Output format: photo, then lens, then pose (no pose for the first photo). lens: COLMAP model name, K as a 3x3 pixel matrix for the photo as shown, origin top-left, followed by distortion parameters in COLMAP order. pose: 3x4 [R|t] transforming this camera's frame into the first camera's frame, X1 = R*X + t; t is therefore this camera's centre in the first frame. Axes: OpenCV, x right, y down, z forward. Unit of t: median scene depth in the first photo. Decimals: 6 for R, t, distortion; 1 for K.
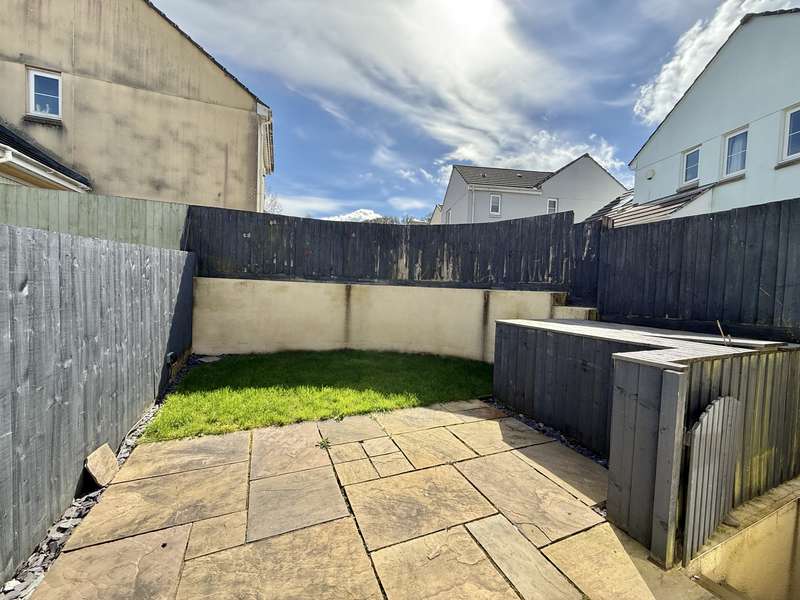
lens RADIAL K [[320.3, 0, 397.8], [0, 320.3, 302.6], [0, 0, 1]] dist [0.001154, -0.000362]
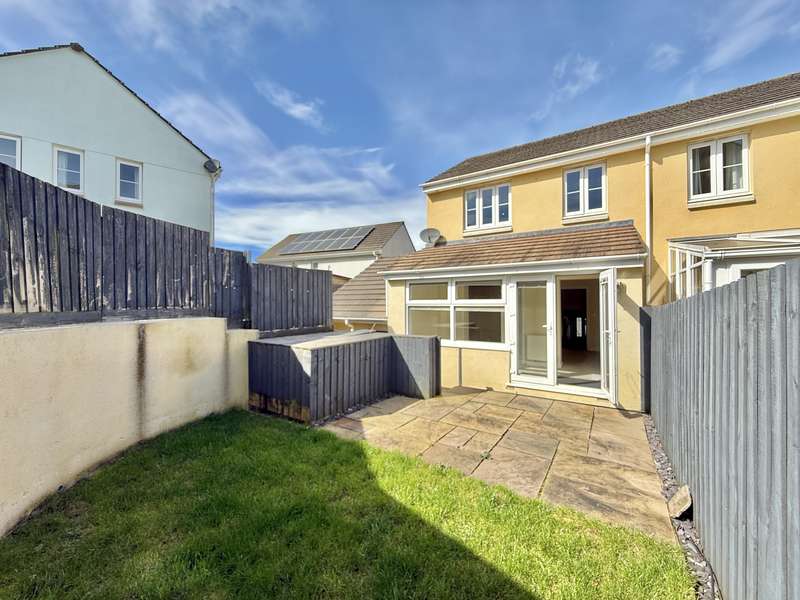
lens RADIAL K [[320.3, 0, 397.7], [0, 320.3, 300.3], [0, 0, 1]] dist [0.001154, -0.000362]
pose [[-0.542663, -0.025437, 0.839565, -0.868331], [0.025160, 0.998601, 0.046518, -0.170526], [-0.839574, 0.046368, -0.541263, 1.584744]]
